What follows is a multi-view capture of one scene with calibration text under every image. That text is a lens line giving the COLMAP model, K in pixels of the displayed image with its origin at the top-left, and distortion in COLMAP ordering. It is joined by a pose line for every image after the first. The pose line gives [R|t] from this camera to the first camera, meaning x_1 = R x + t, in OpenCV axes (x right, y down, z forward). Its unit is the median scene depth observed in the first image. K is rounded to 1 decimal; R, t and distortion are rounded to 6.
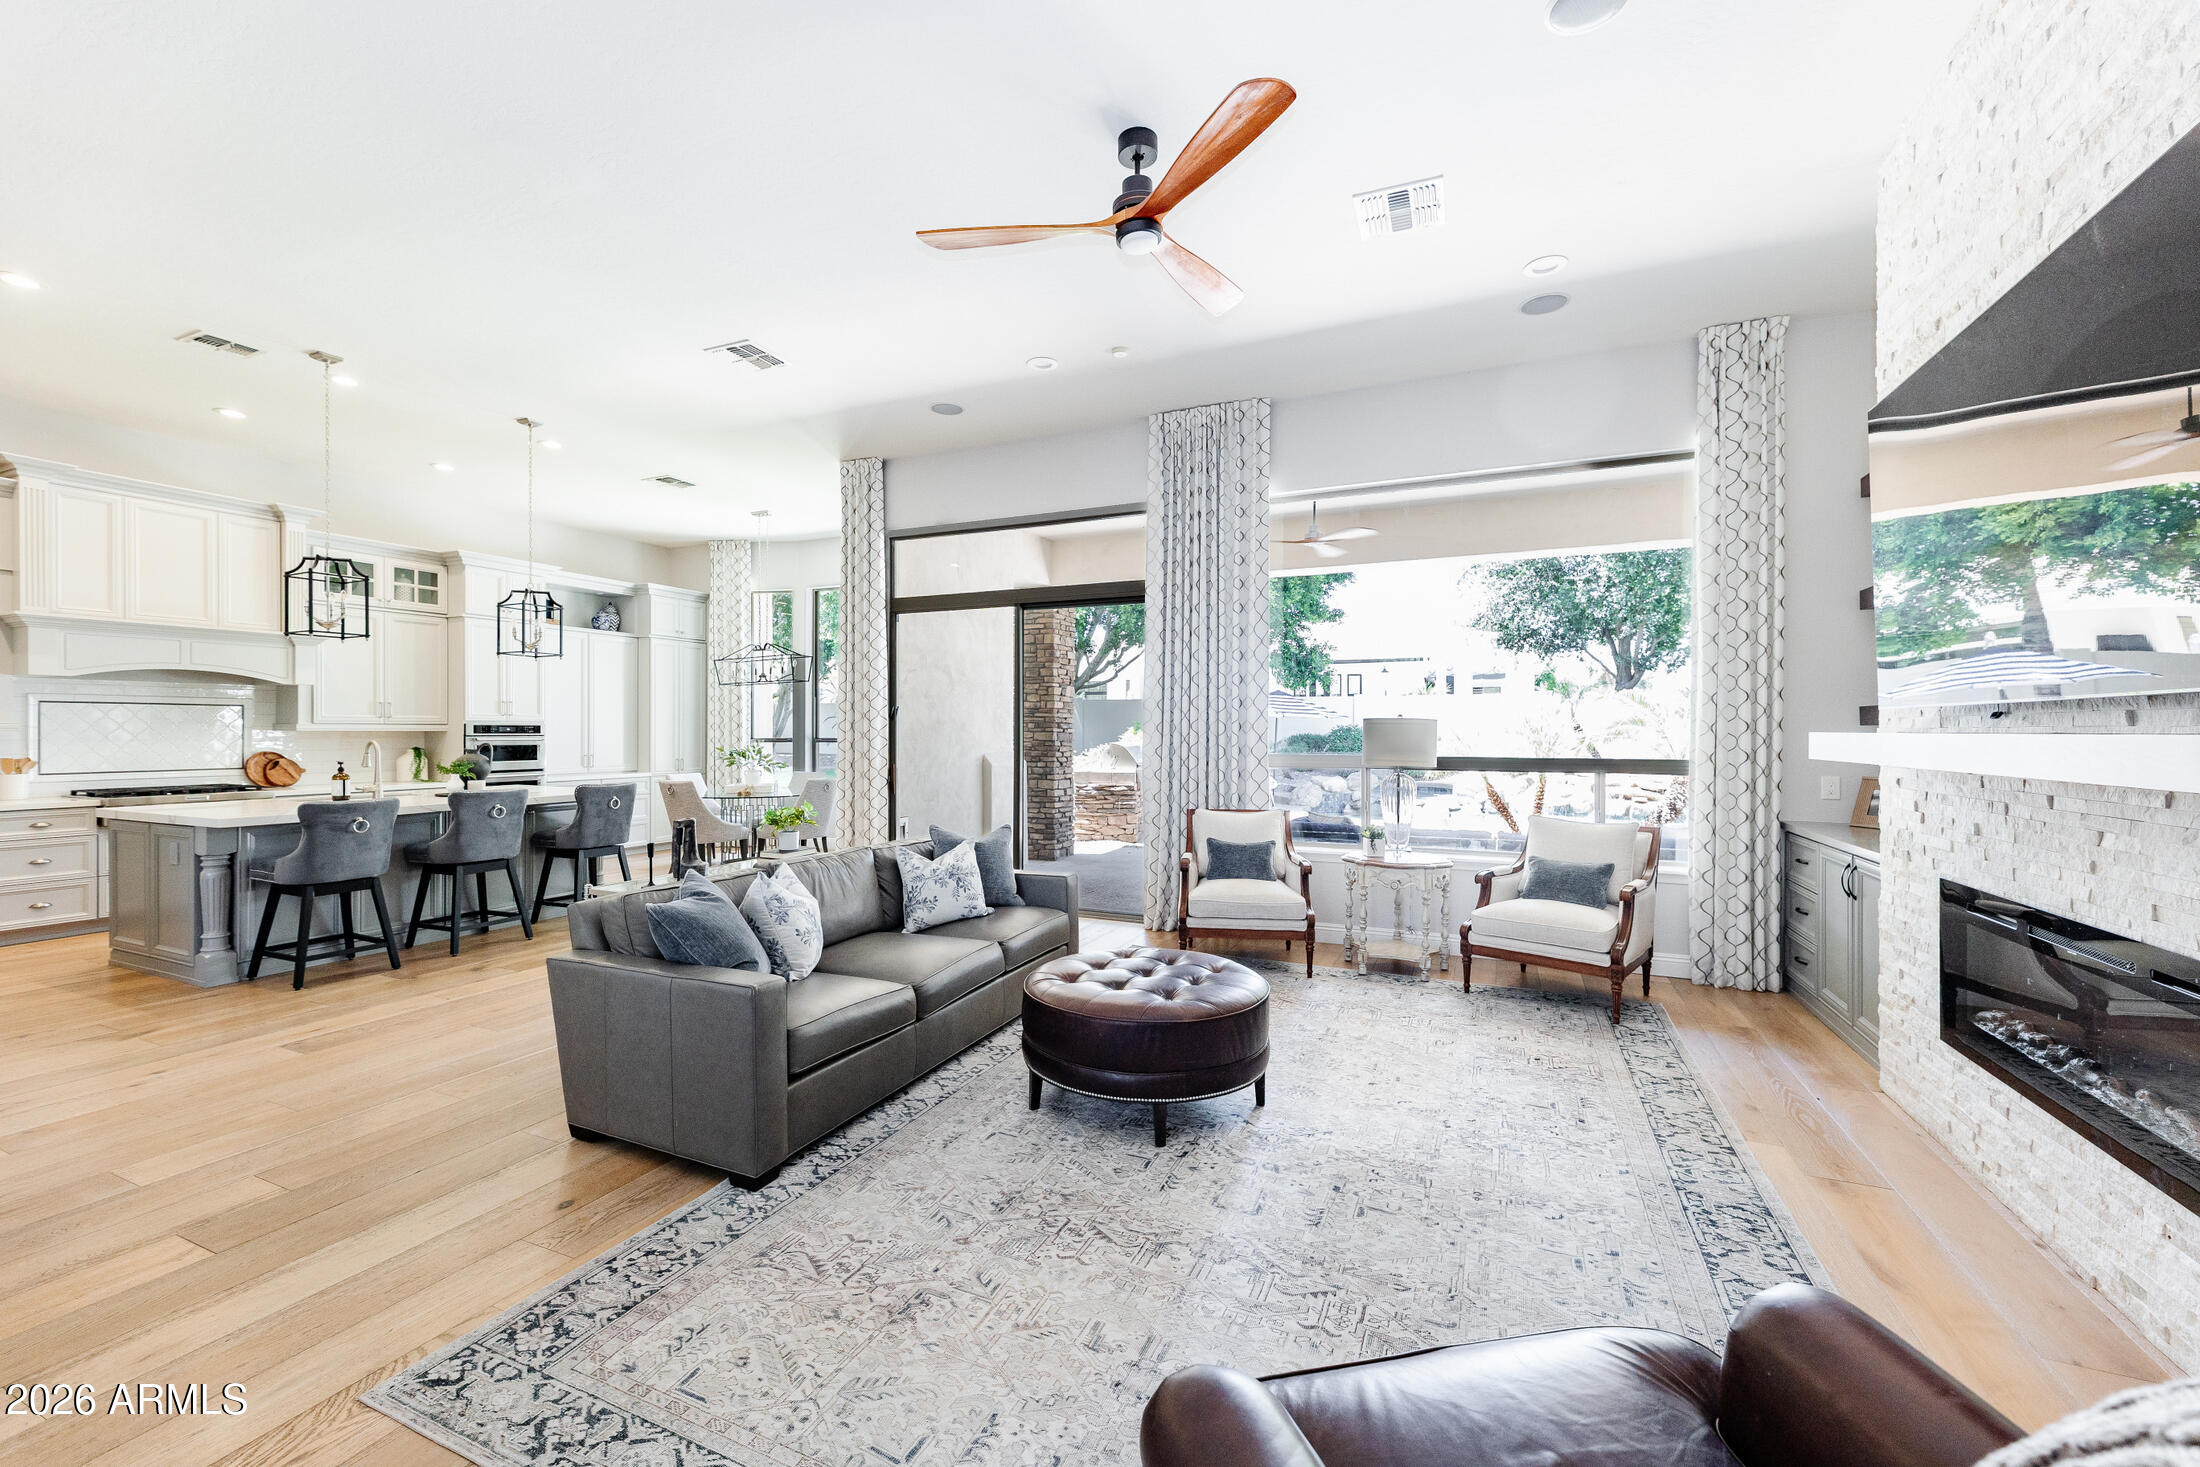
lens RADIAL K [[910.7, 0, 1085.8], [0, 910.7, 735.1], [0, 0, 1]] dist [-0.011332, -0.000597]
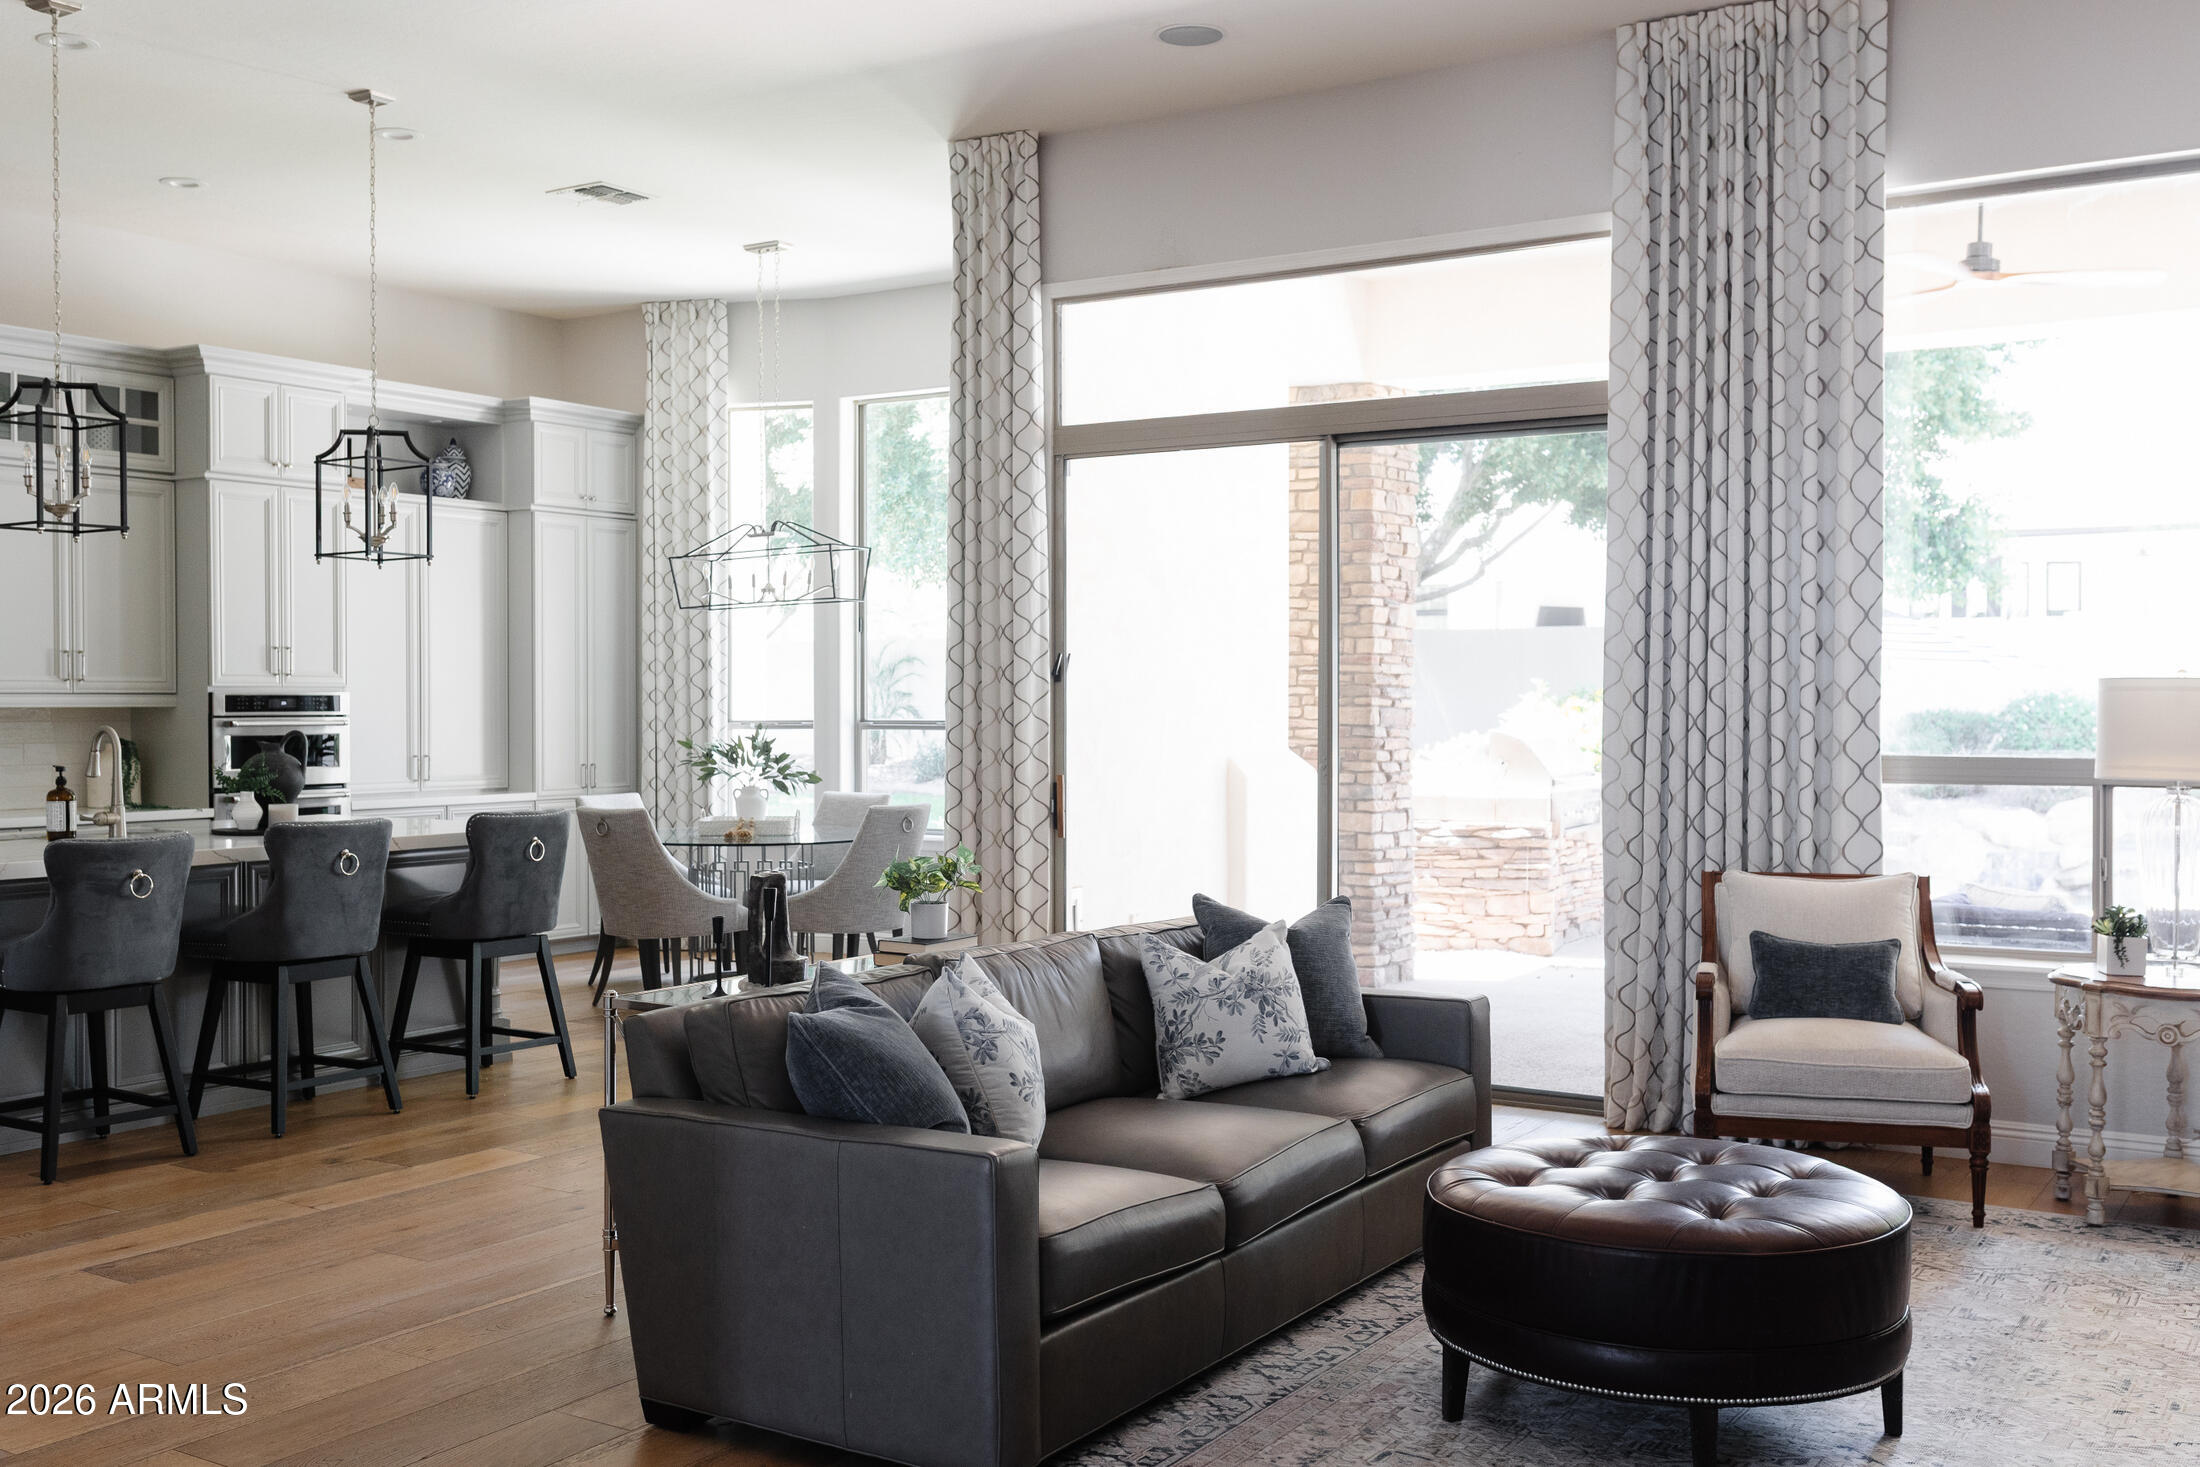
lens RADIAL K [[2178.0, 0, 1099.6], [0, 2178.0, 733.7], [0, 0, 1]] dist [-0.007525, 0.000000]
pose [[0.991605, -0.000066, -0.129304, -0.055461], [0.001366, 0.999949, 0.009960, -0.001386], [0.129297, -0.010053, 0.991555, -0.161826]]
